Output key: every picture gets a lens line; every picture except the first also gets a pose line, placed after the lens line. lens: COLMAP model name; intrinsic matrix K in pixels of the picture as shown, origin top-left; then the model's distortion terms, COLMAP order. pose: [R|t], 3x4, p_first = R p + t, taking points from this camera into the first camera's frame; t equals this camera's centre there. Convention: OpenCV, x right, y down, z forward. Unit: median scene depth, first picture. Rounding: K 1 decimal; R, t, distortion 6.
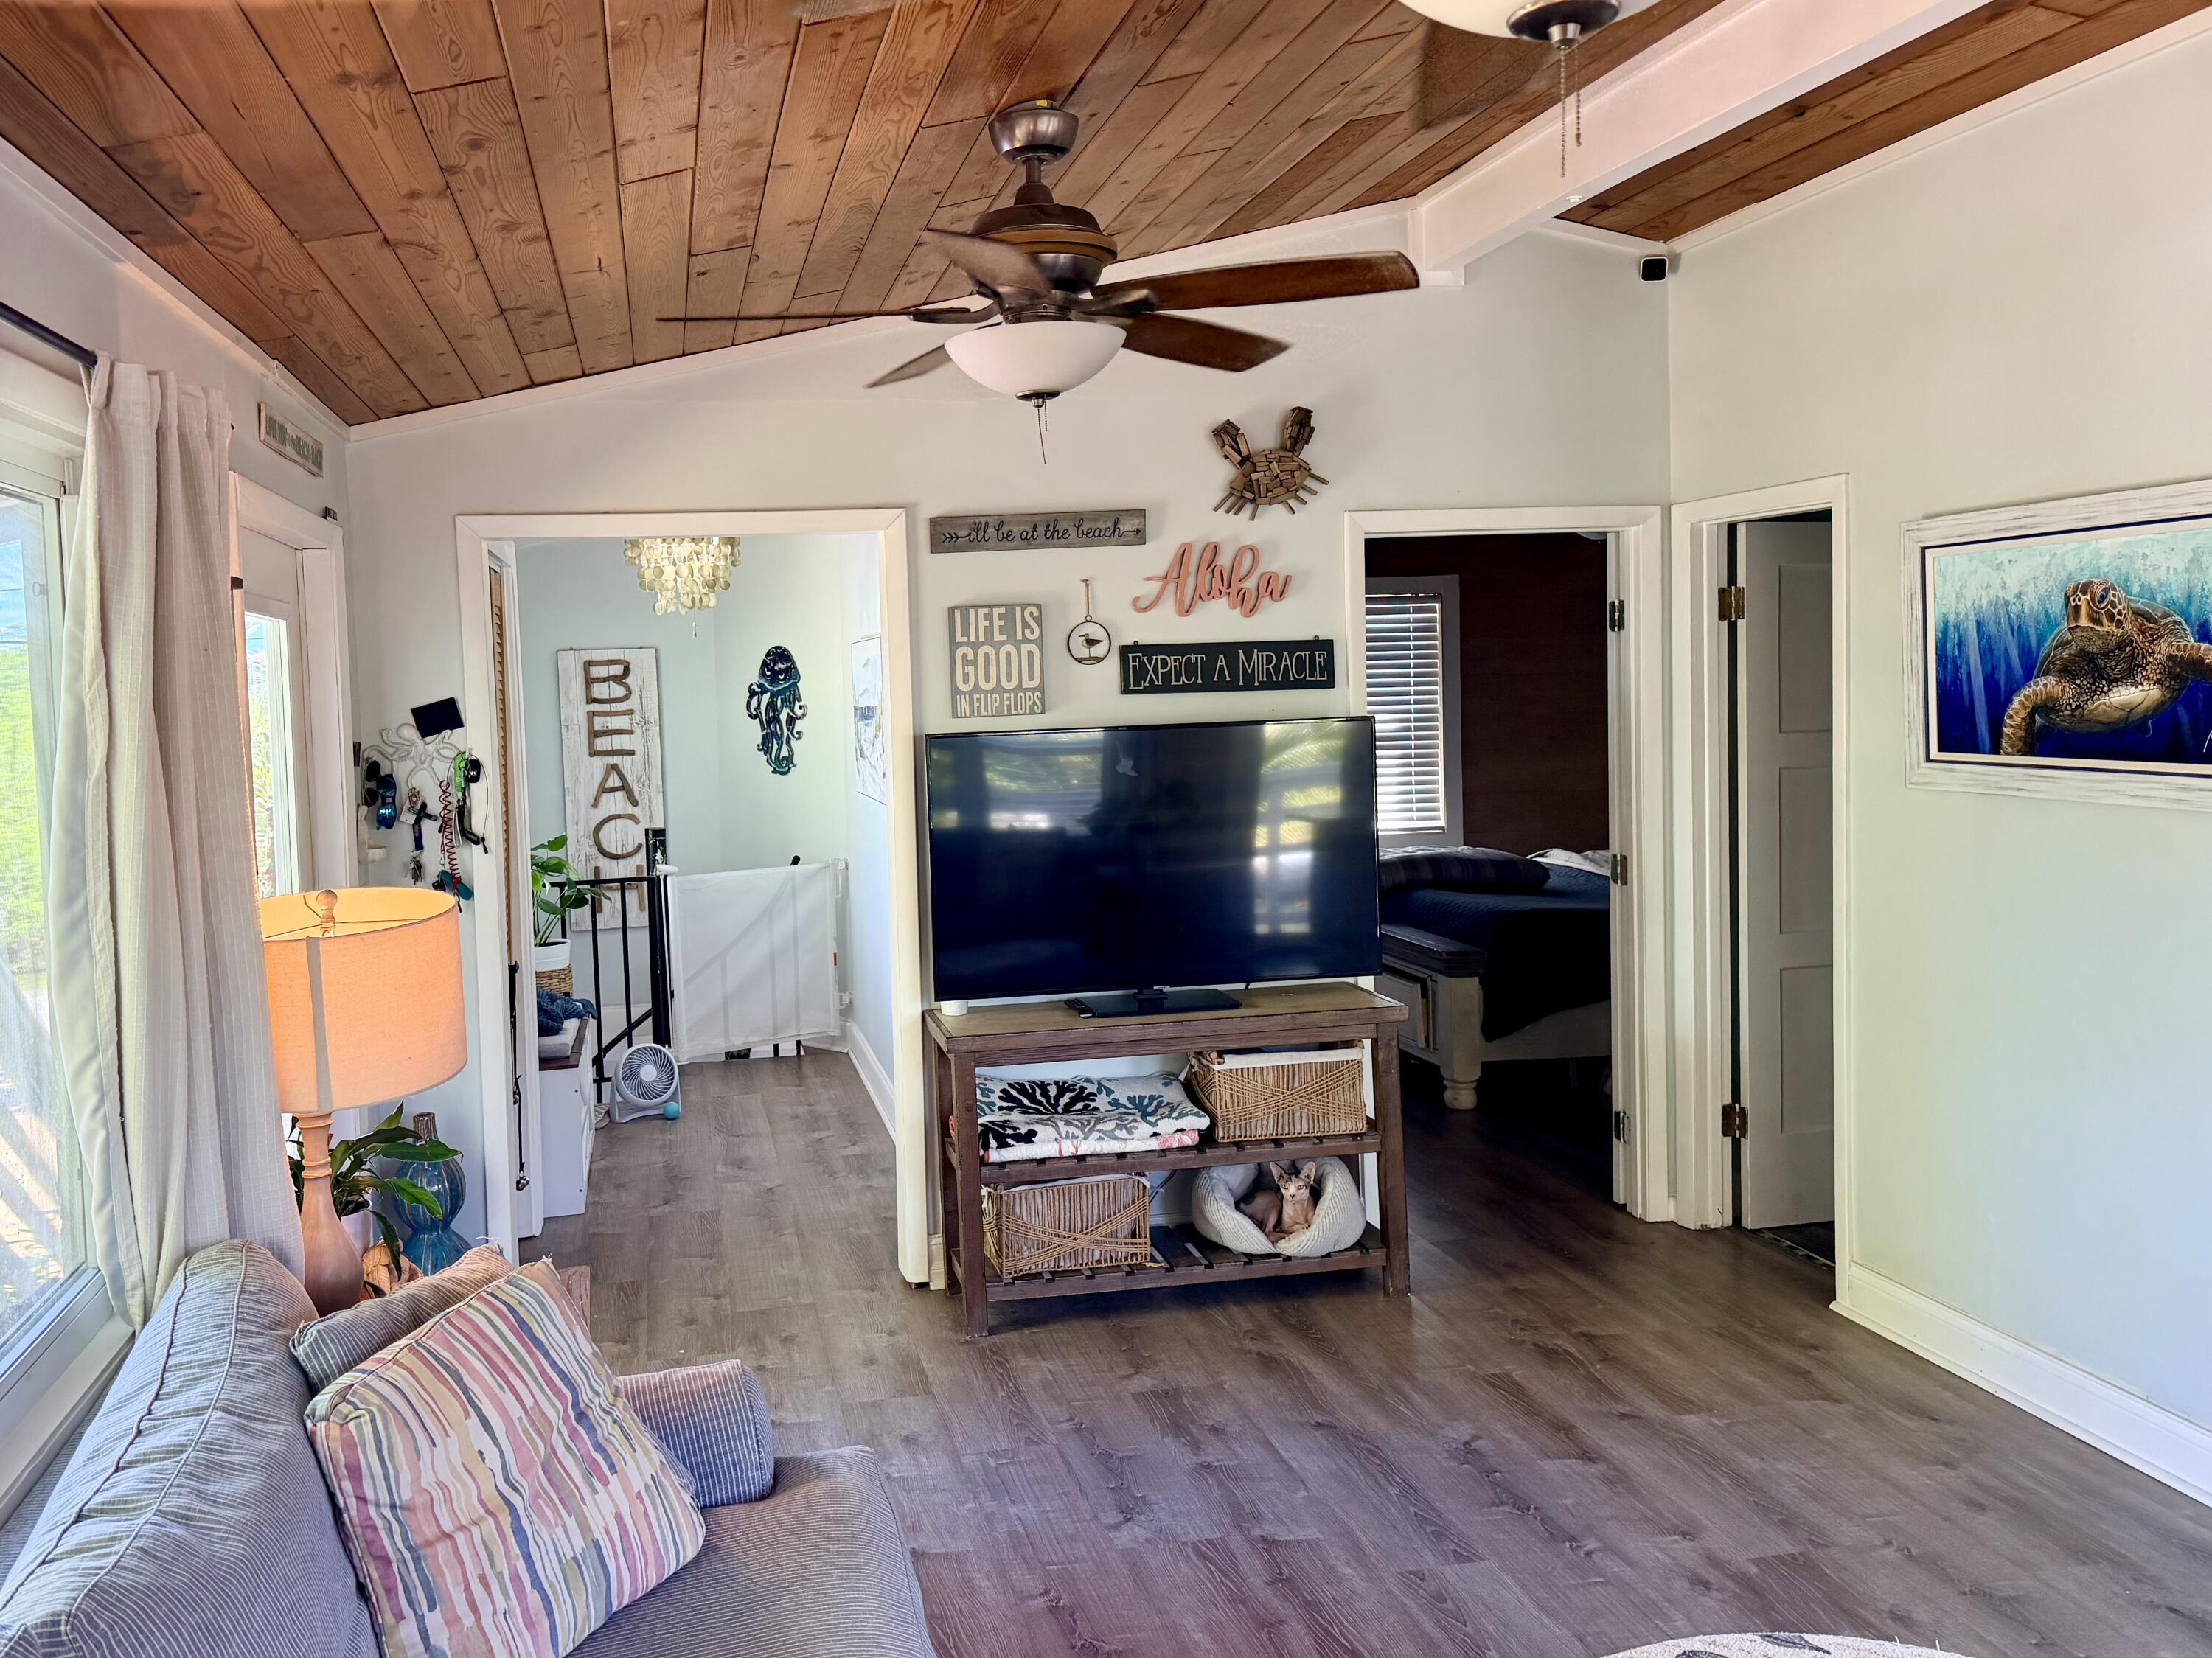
lens RADIAL K [[1747.2, 0, 963.1], [0, 1747.2, 763.4], [0, 0, 1]] dist [0.095411, -0.019432]
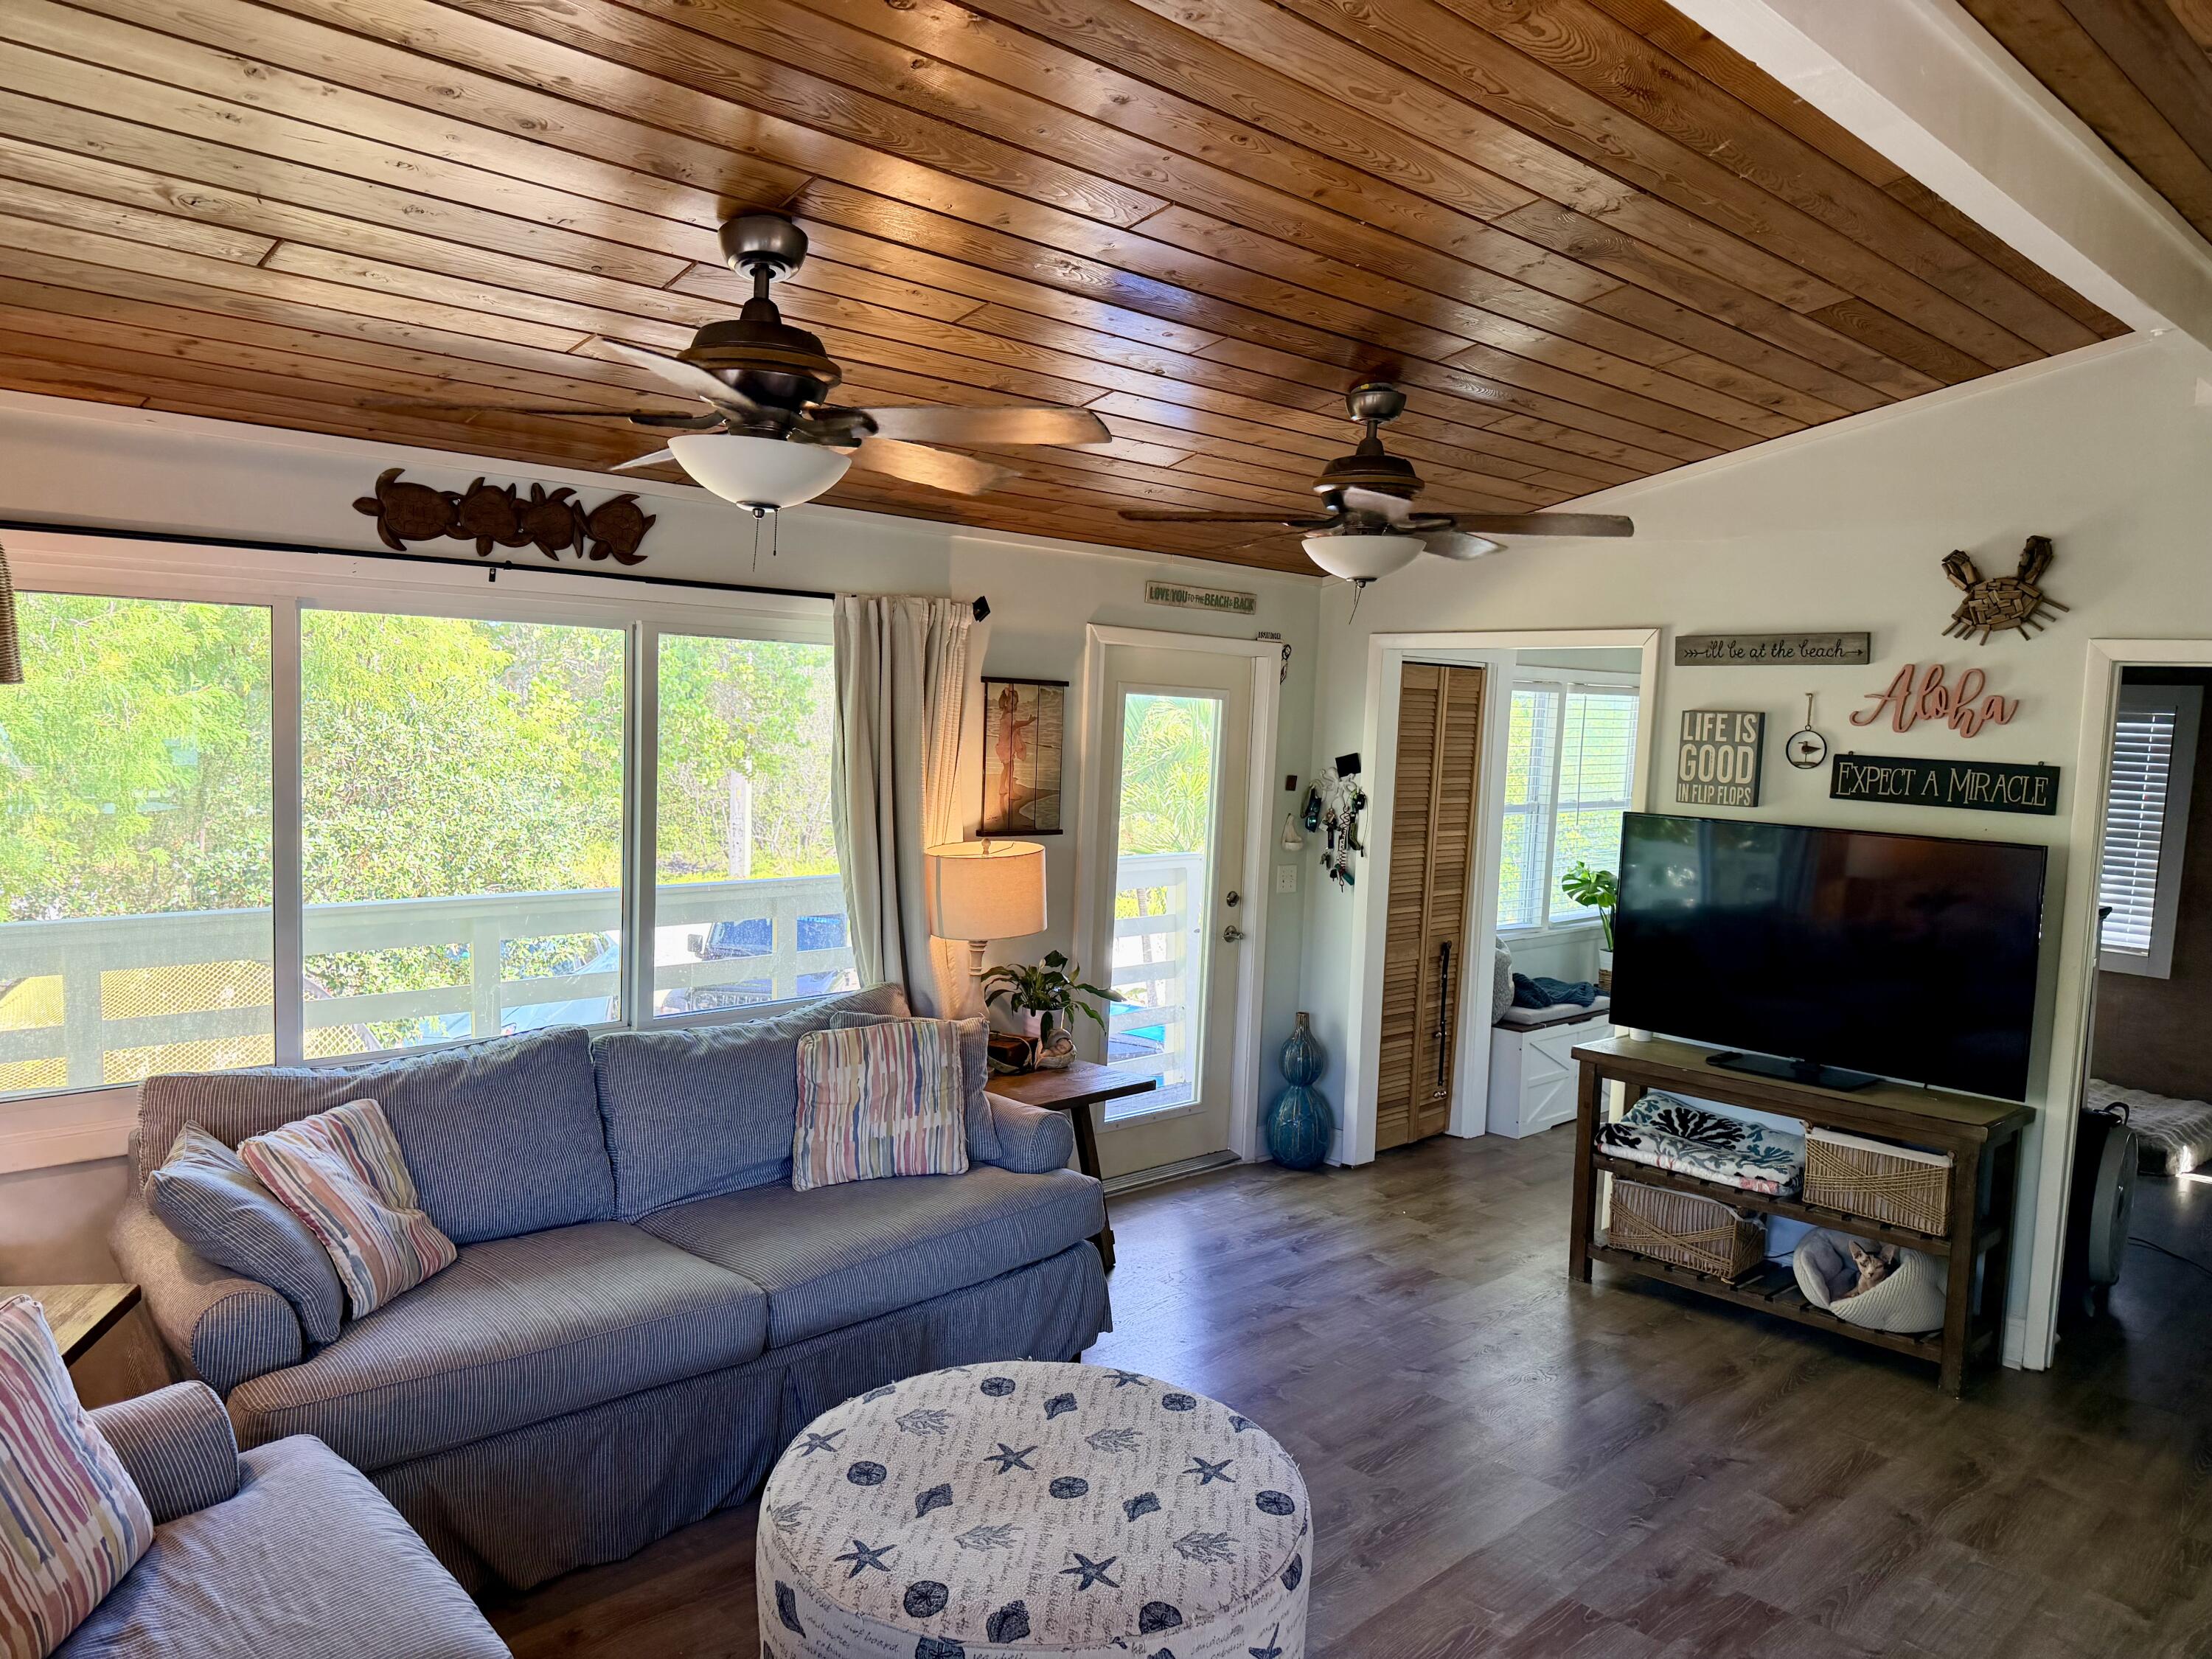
lens RADIAL K [[1582.9, 0, 1098.7], [0, 1582.9, 839.4], [0, 0, 1]] dist [0.047342, -0.039783]
pose [[0.557822, 0.127754, -0.820069, 0.658978], [-0.100374, 0.991214, 0.086140, -0.053352], [0.823868, 0.034263, 0.565744, 0.040955]]
